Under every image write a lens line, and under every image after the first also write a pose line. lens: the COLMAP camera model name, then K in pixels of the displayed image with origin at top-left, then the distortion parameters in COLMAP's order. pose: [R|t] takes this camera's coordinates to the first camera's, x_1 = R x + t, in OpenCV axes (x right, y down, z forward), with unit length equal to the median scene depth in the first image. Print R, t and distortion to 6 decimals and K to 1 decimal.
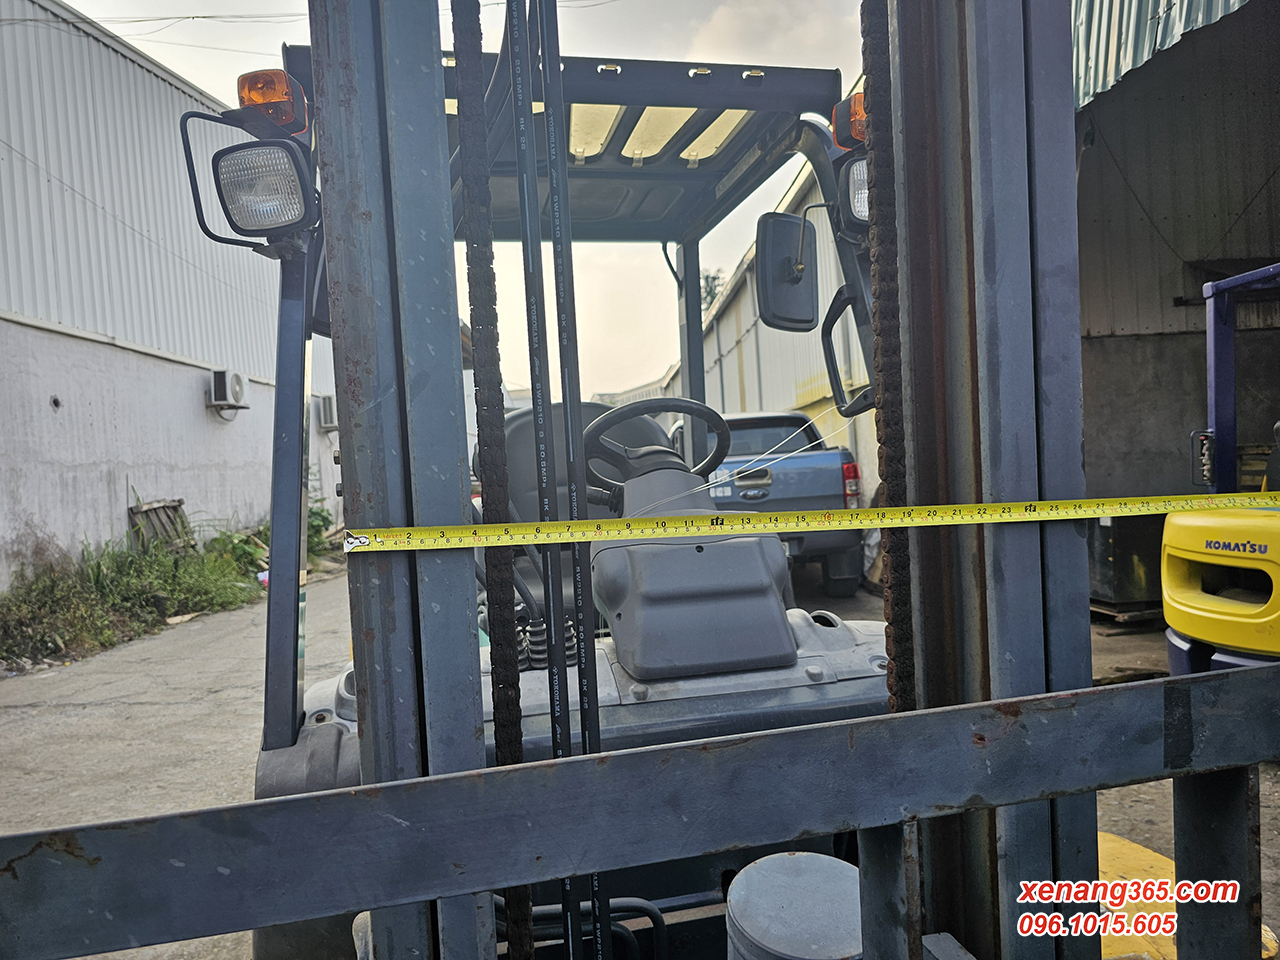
lens RADIAL K [[901.8, 0, 640.0], [0, 901.8, 480.0], [0, 0, 1]] dist [0.043658, -0.055350]
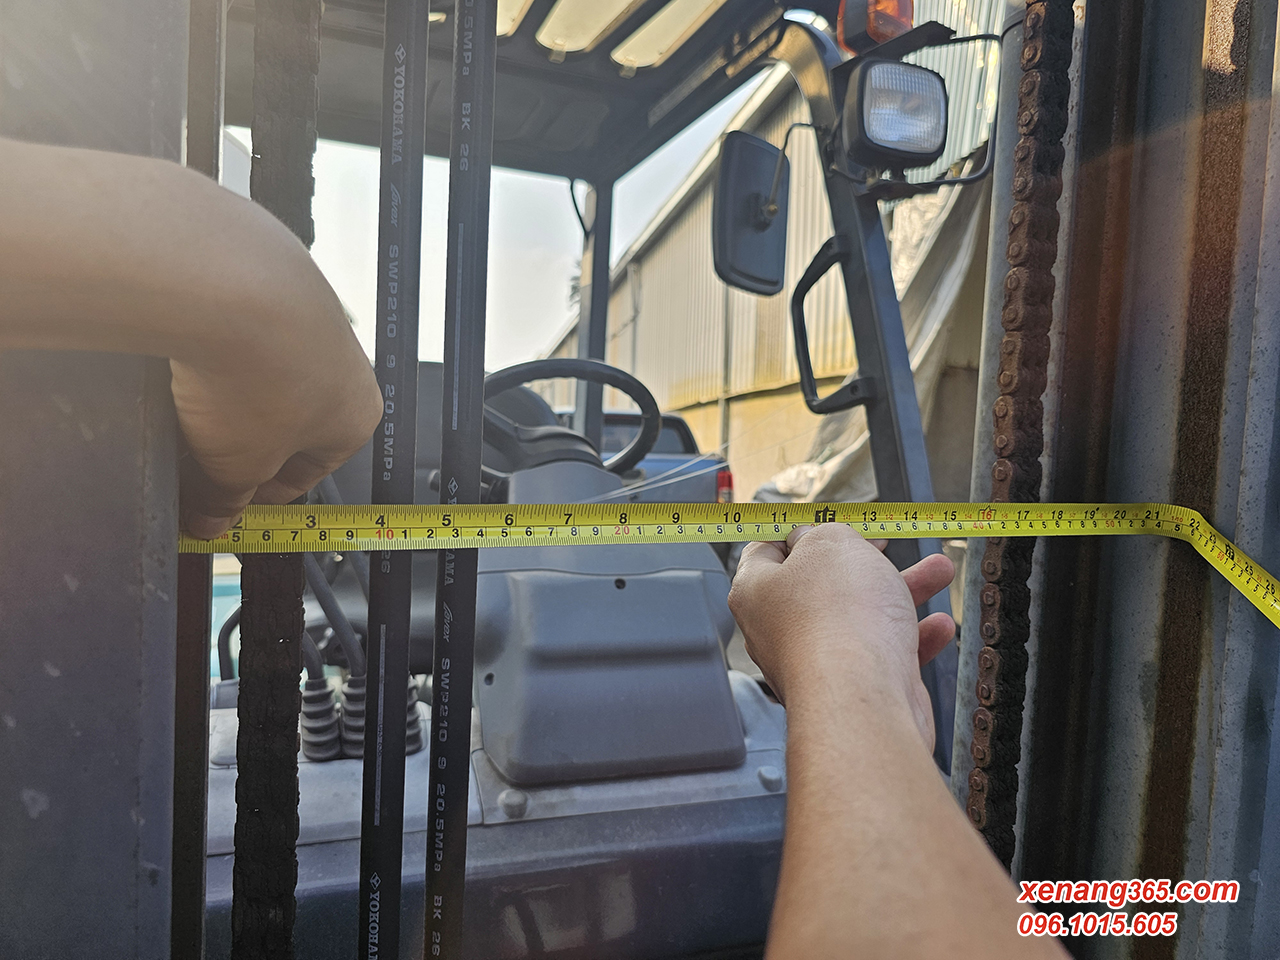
lens RADIAL K [[901.8, 0, 640.0], [0, 901.8, 480.0], [0, 0, 1]] dist [0.043658, -0.055350]
pose [[0.982657, 0.092433, 0.160751, -0.012896], [-0.093733, 0.995597, 0.000510, -0.001083], [-0.159996, -0.015568, 0.986995, 0.123407]]
